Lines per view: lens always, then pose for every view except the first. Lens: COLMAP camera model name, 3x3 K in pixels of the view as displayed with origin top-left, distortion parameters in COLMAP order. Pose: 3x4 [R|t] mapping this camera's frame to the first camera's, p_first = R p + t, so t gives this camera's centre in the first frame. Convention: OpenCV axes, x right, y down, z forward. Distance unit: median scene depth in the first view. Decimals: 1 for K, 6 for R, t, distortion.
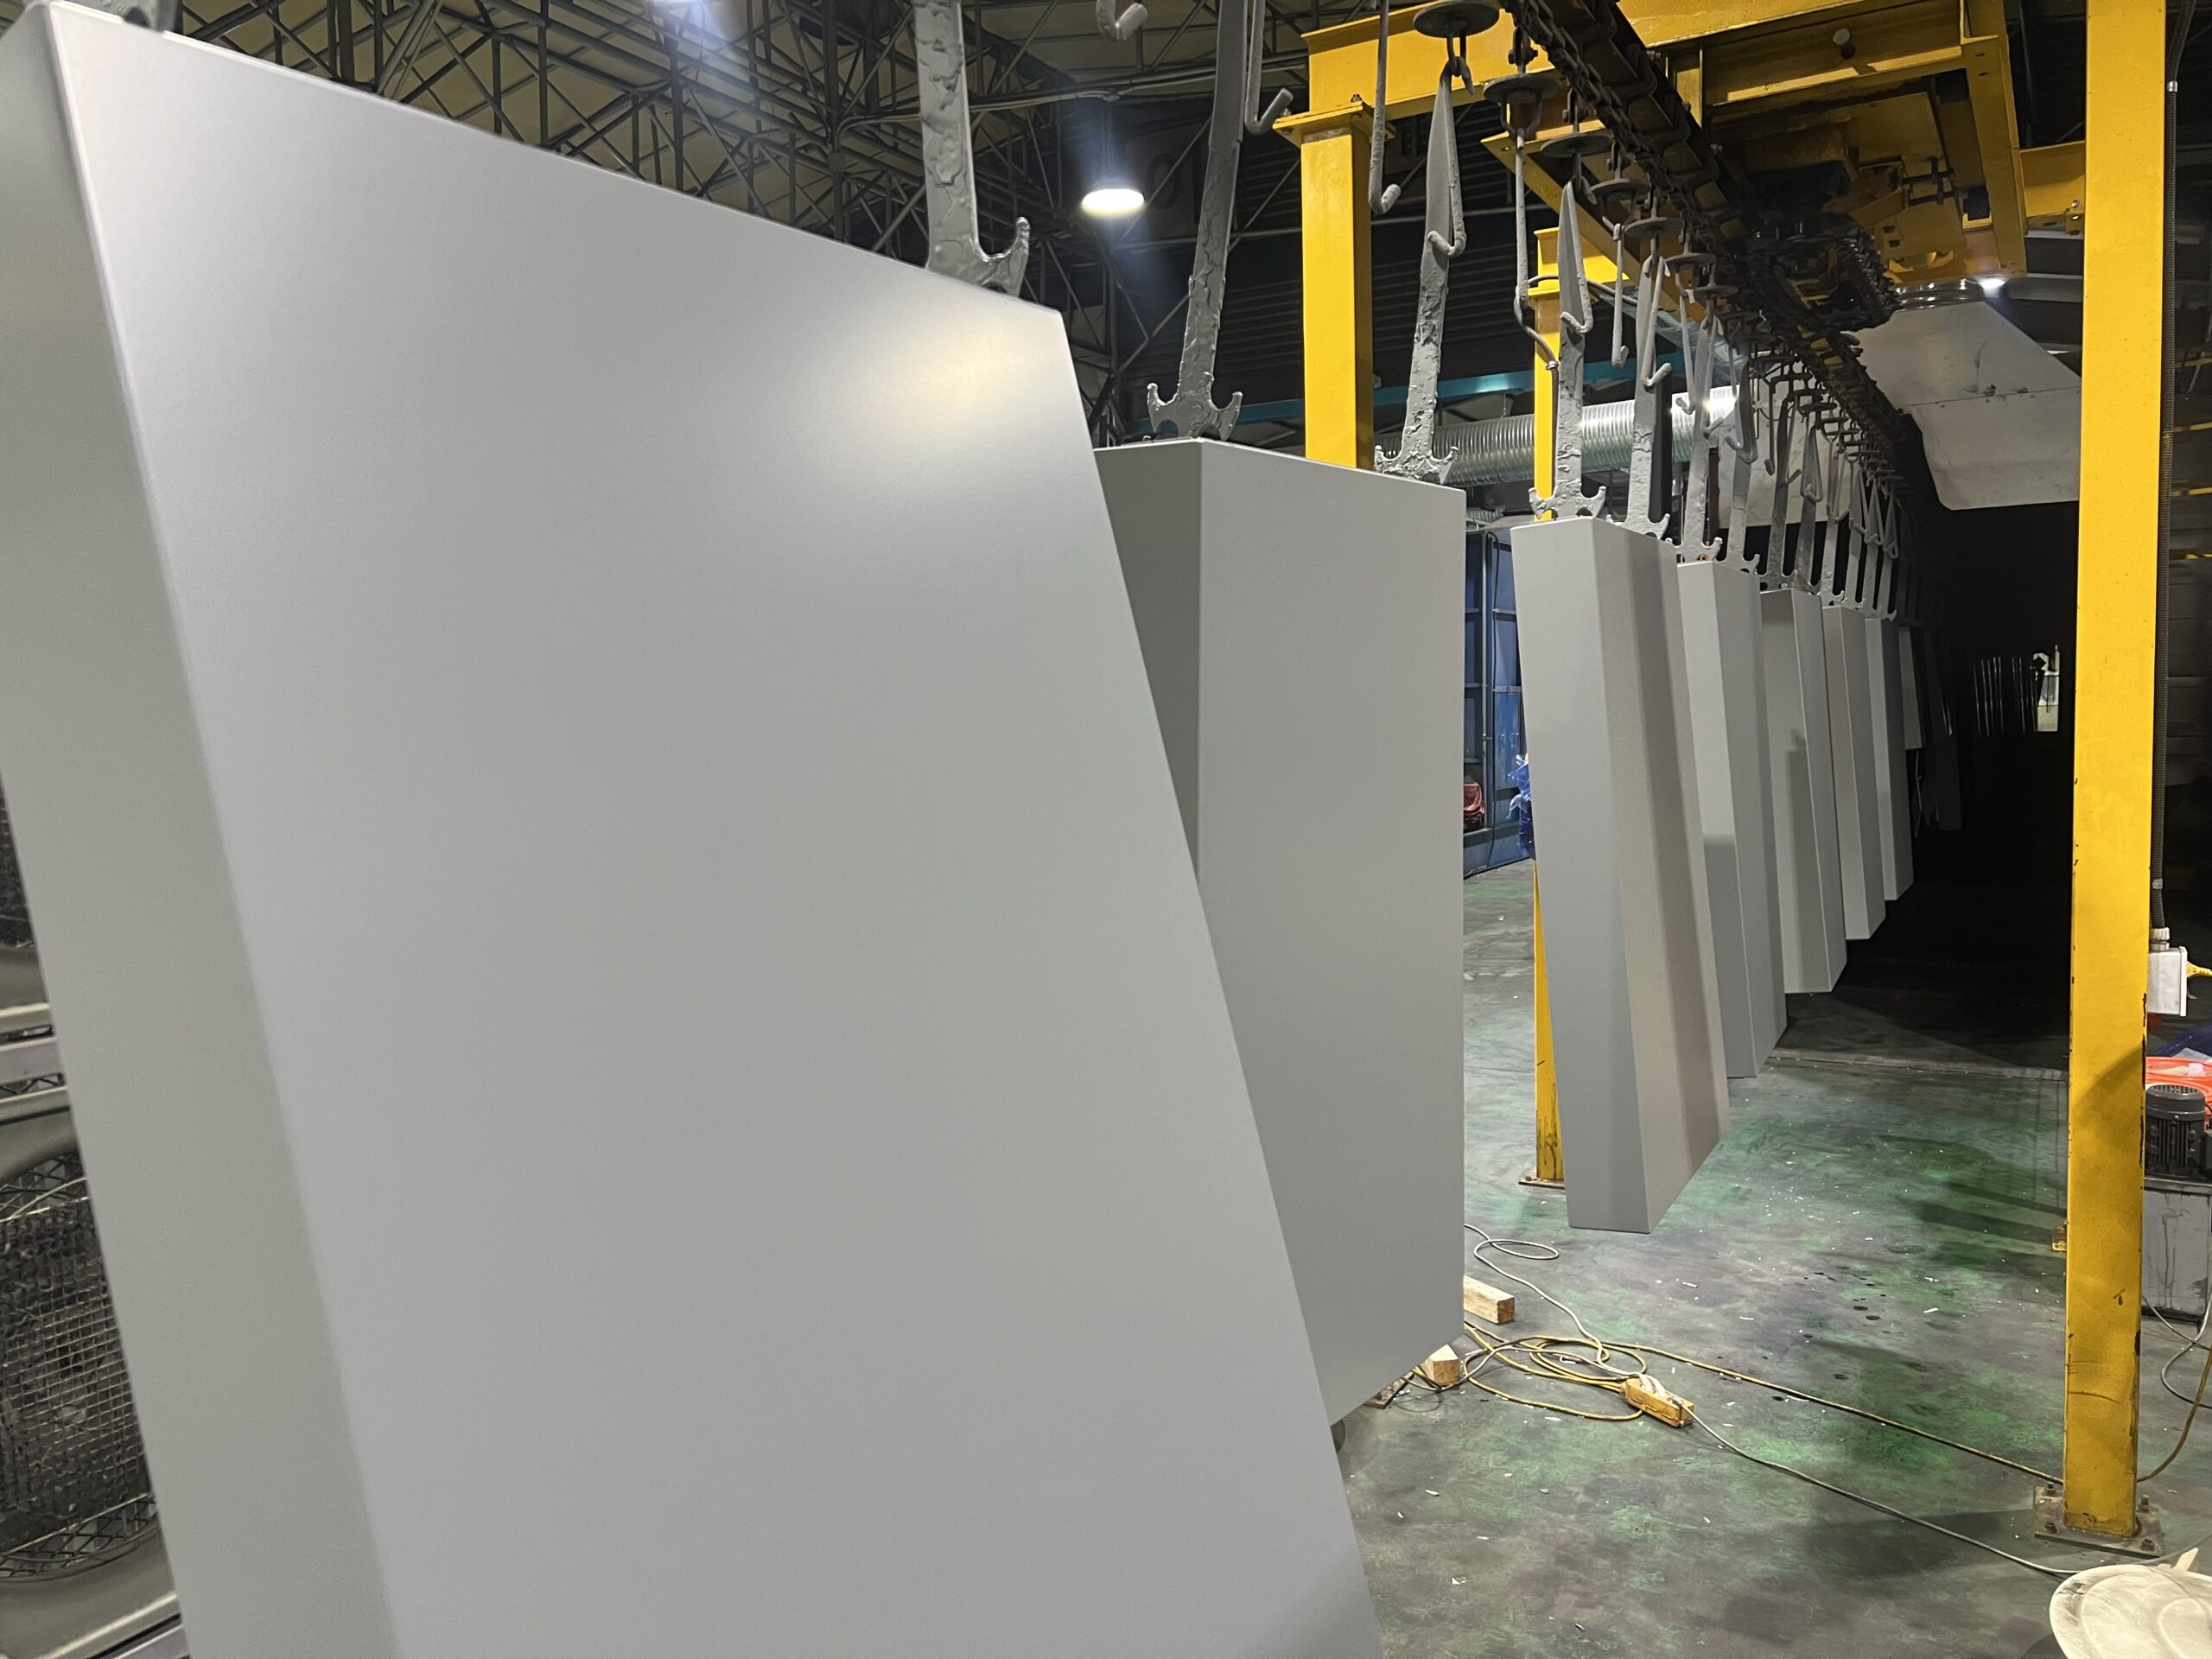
lens RADIAL K [[1659.6, 0, 1103.9], [0, 1659.6, 830.3], [0, 0, 1]] dist [0.046457, -0.058367]
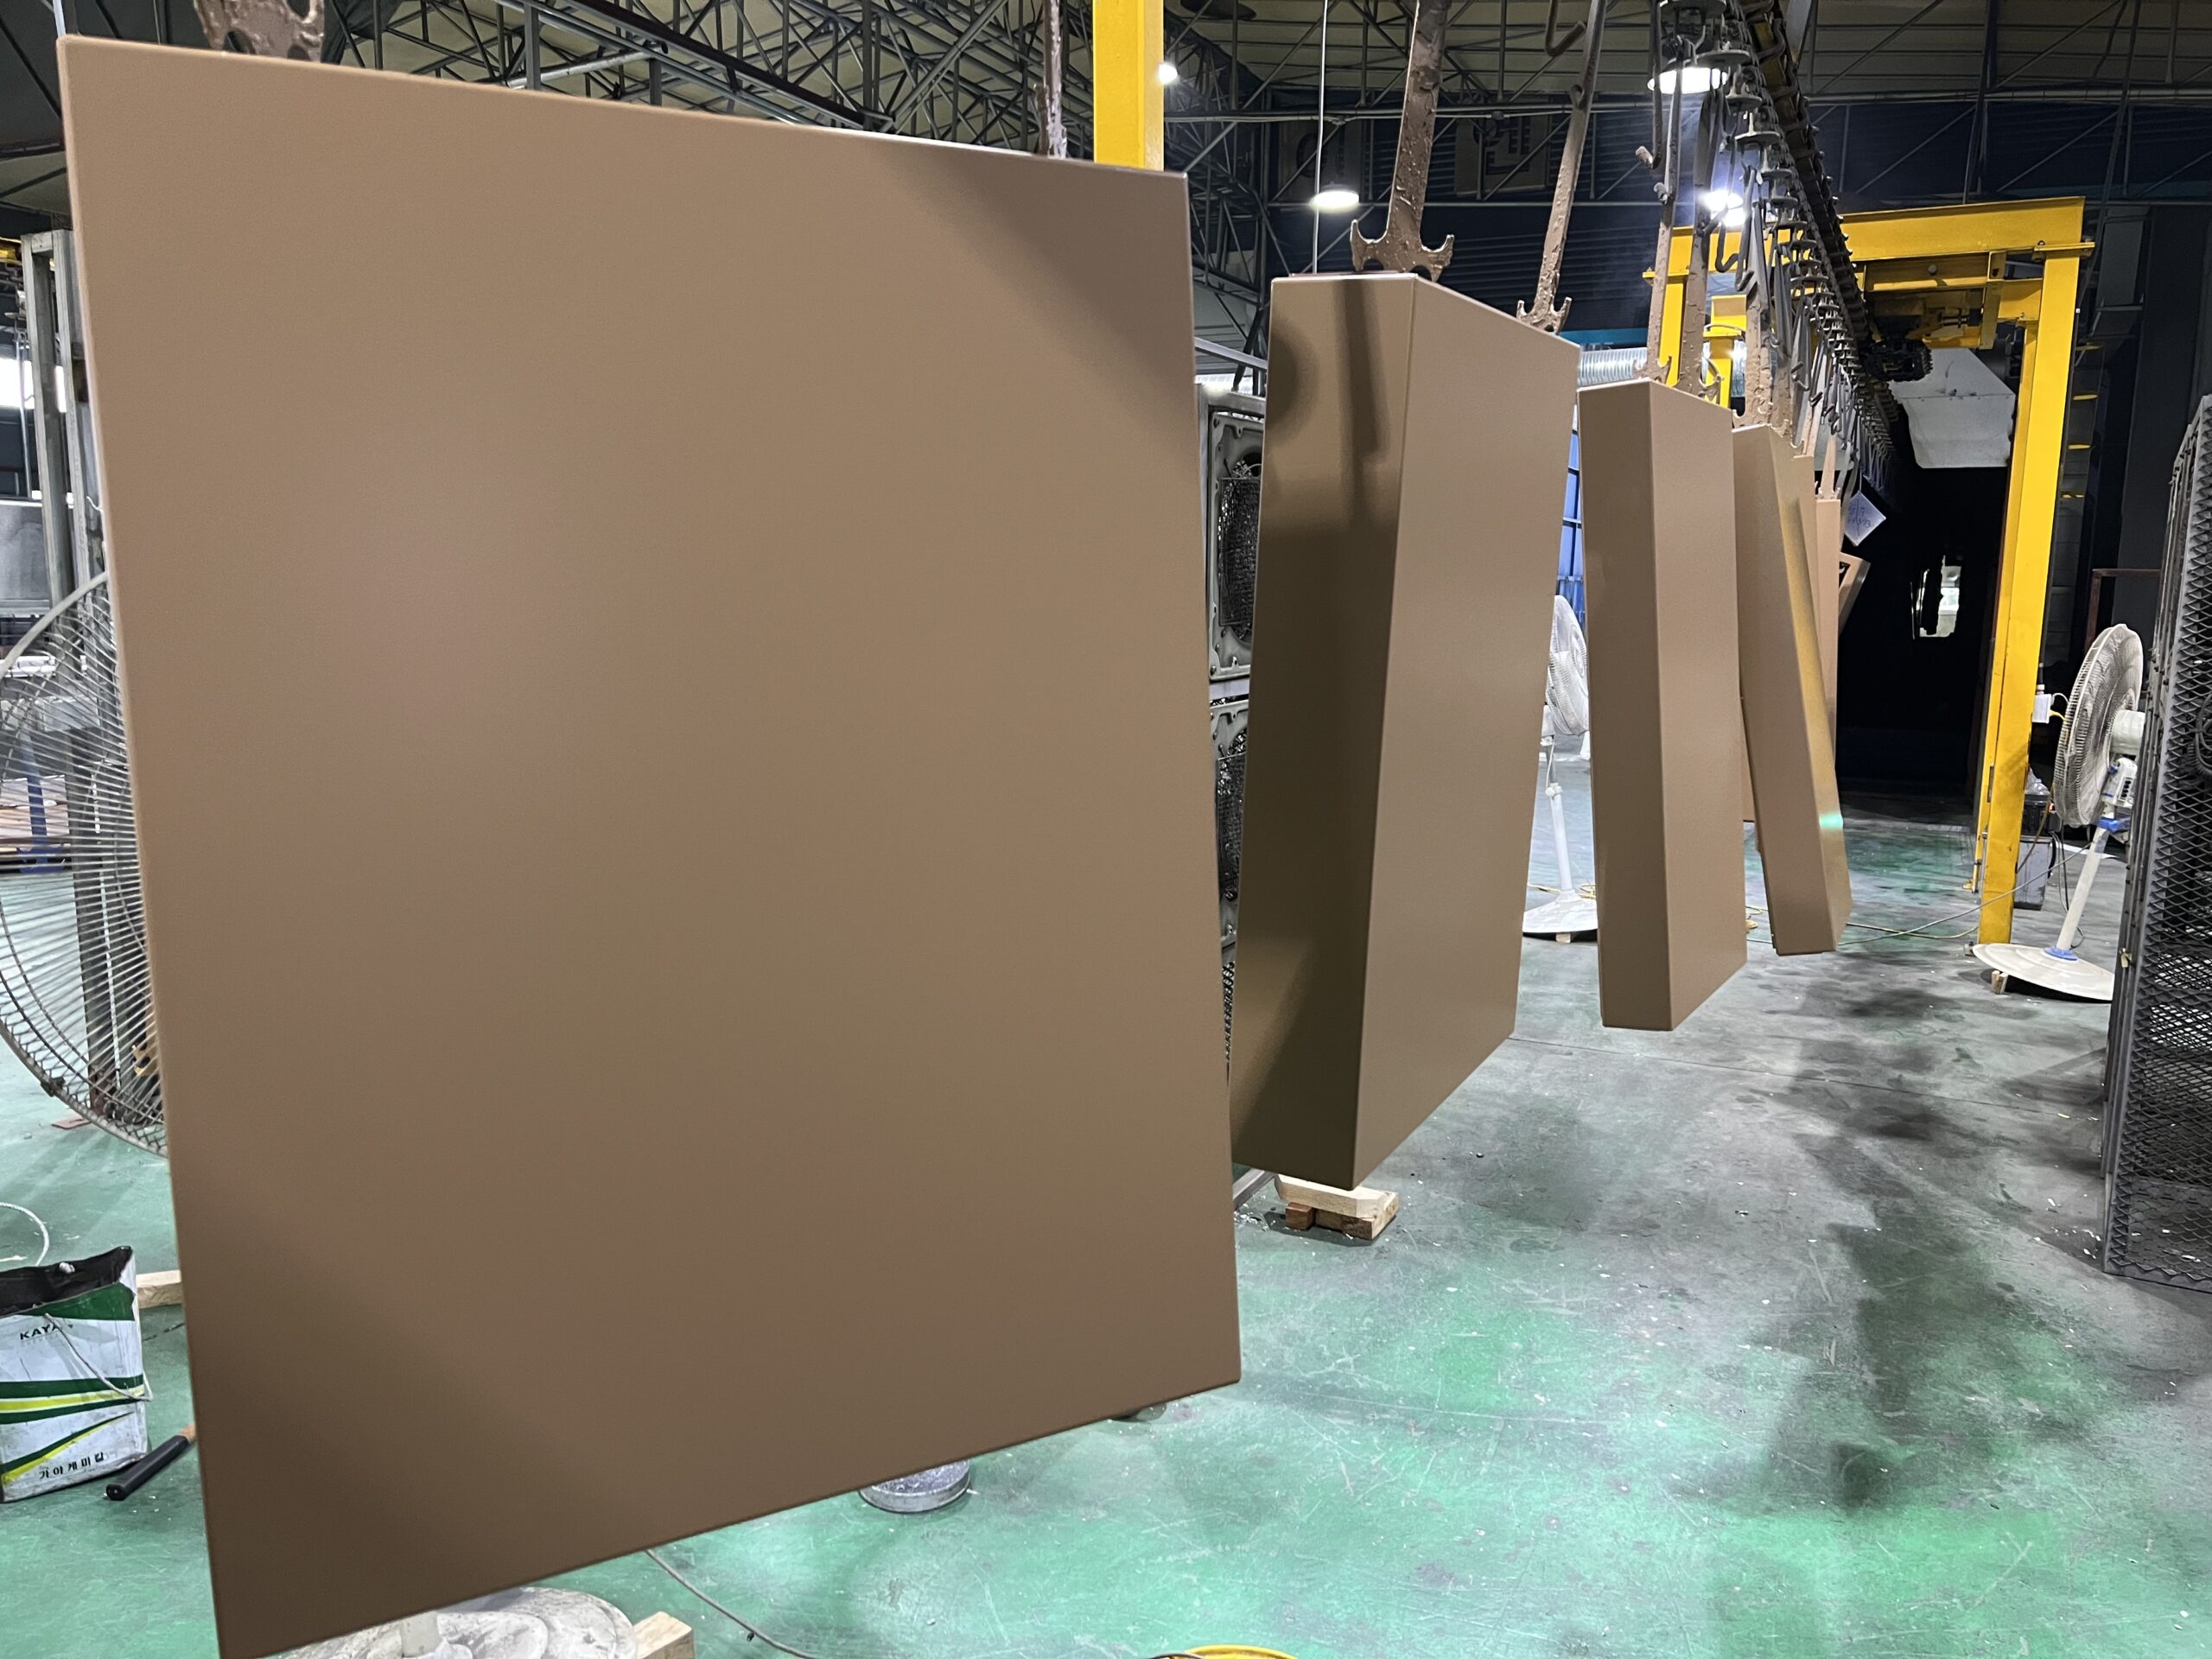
lens RADIAL K [[1659.6, 0, 1132.9], [0, 1659.6, 842.2], [0, 0, 1]] dist [0.046457, -0.058367]
pose [[0.996316, 0.029900, 0.080373, -0.488267], [-0.036253, 0.996232, 0.078790, 0.086171], [-0.077714, -0.081413, 0.993646, -0.744738]]
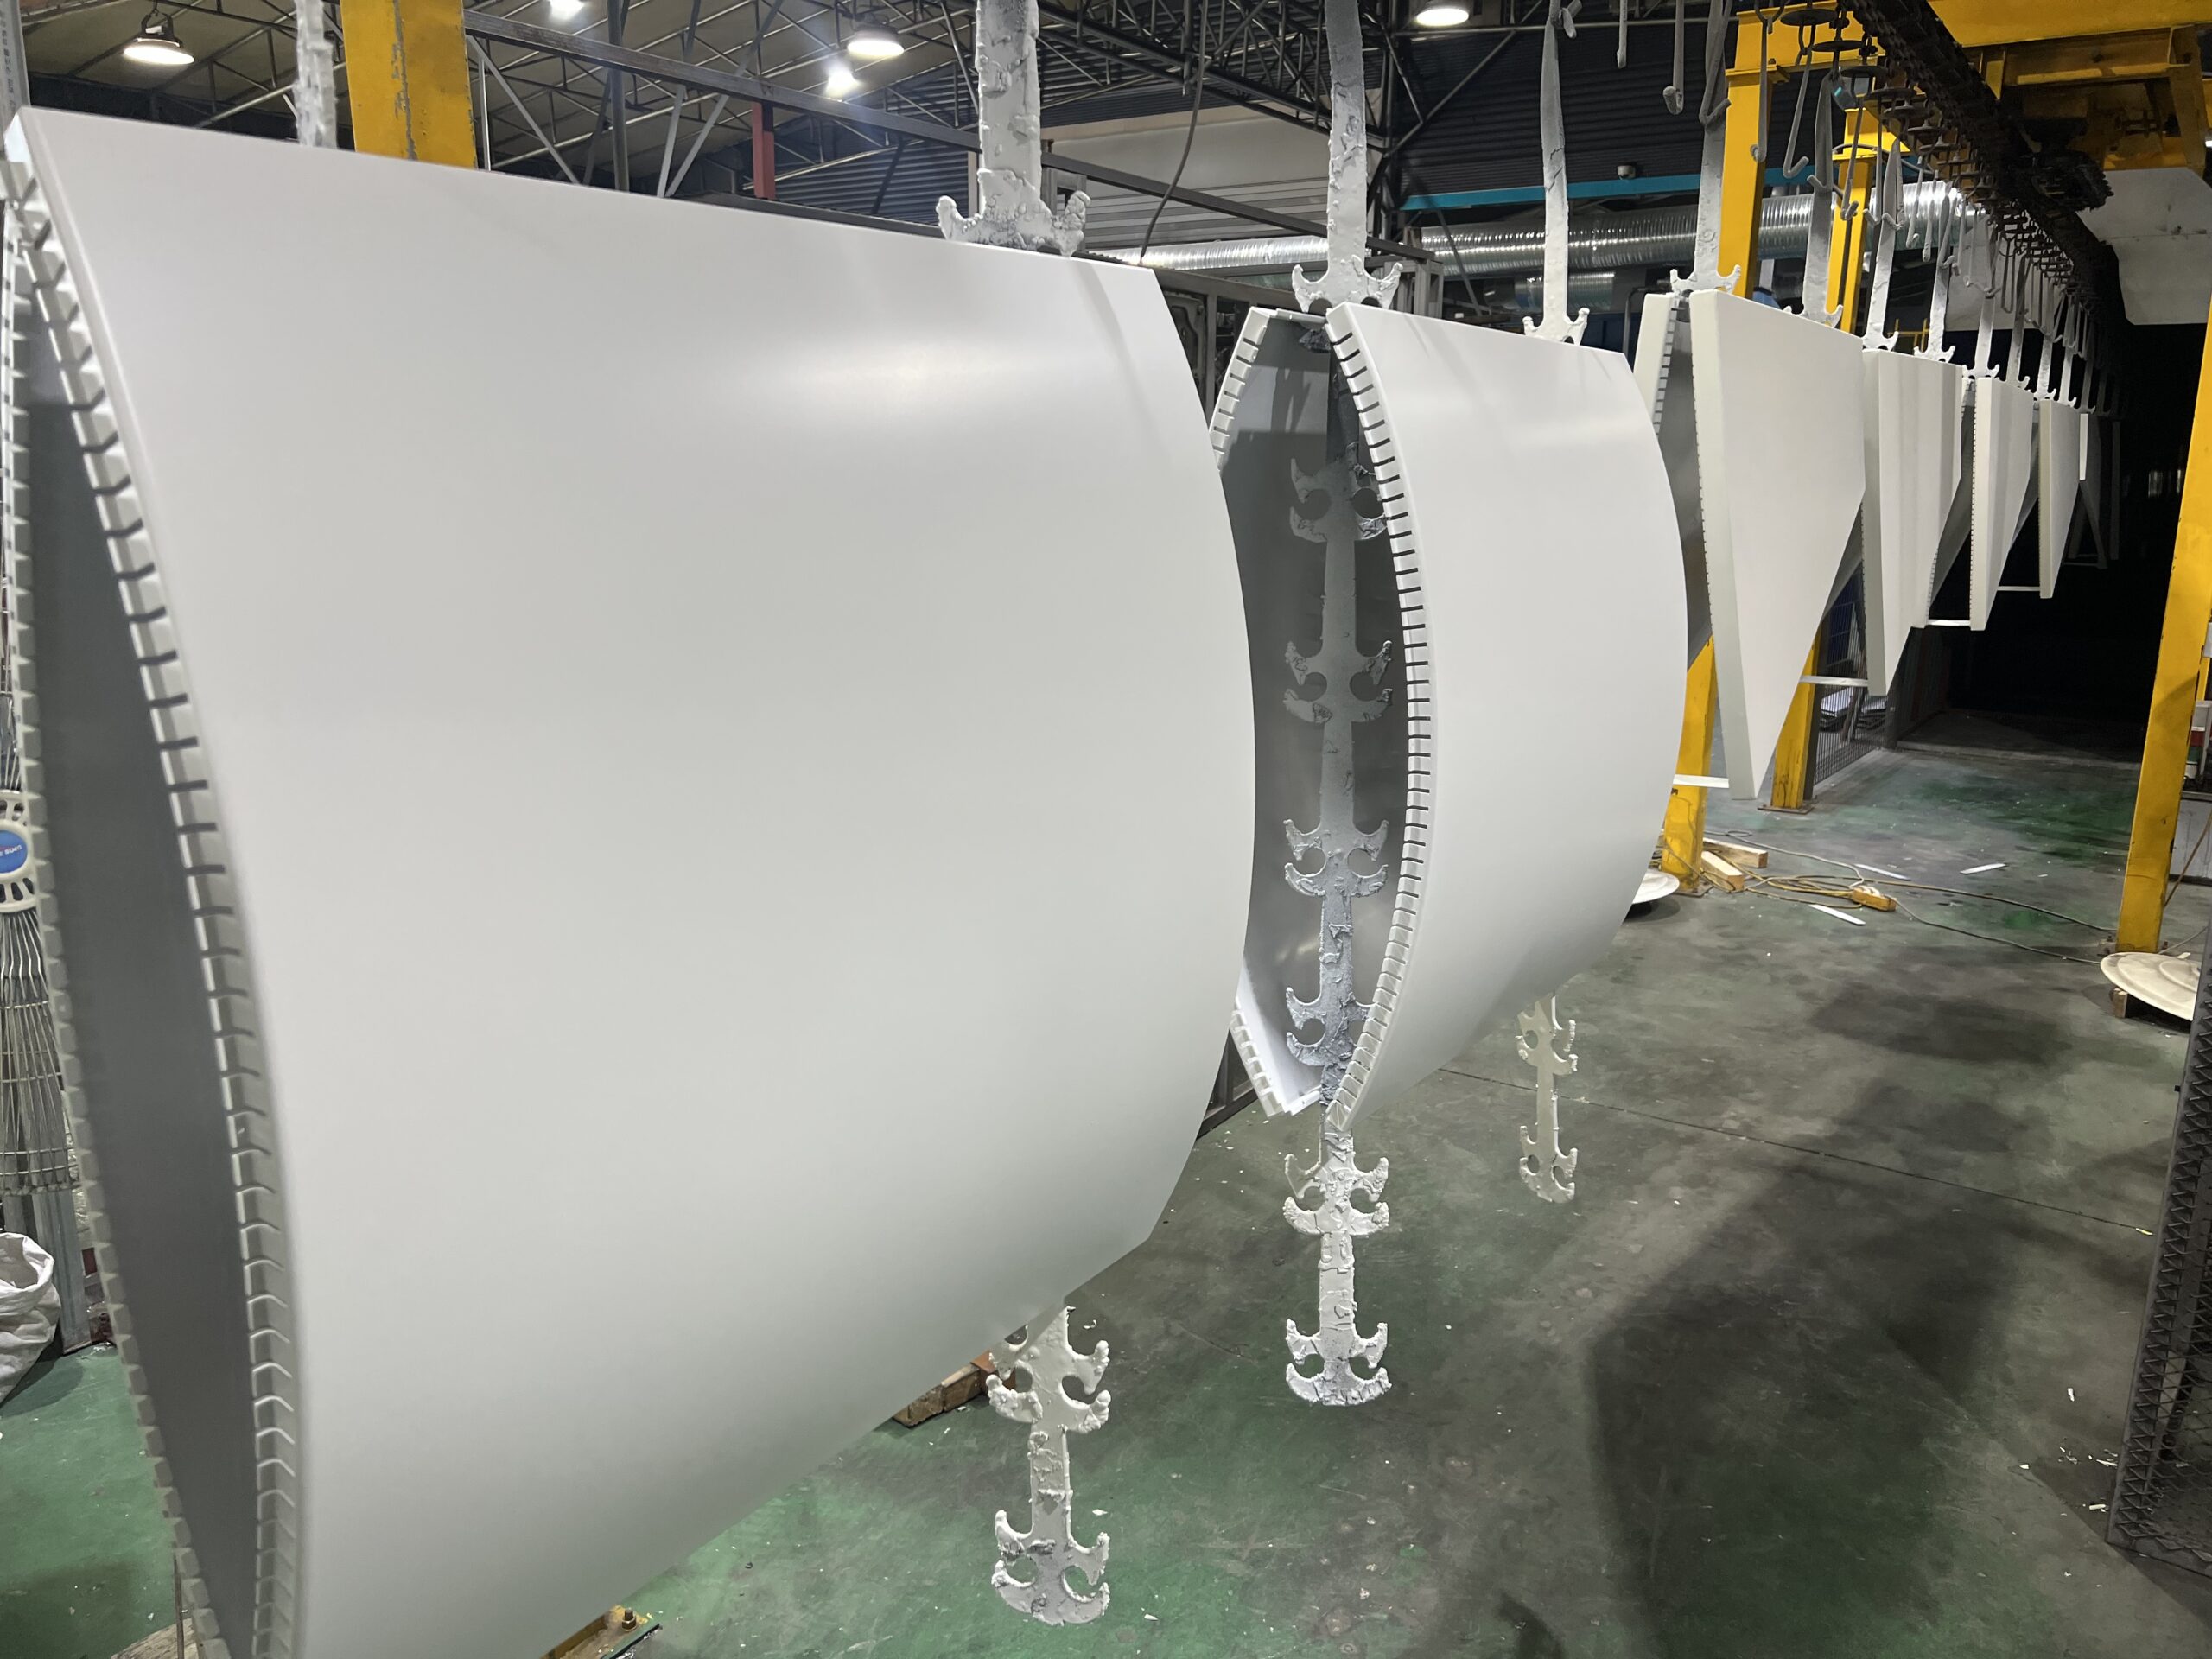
lens RADIAL K [[1659.6, 0, 1125.7], [0, 1659.6, 841.6], [0, 0, 1]] dist [0.046457, -0.058367]
pose [[0.997535, 0.050419, -0.048797, -0.251464], [-0.042472, 0.987461, 0.152044, 0.051131], [0.055851, -0.149596, 0.987168, -0.509908]]
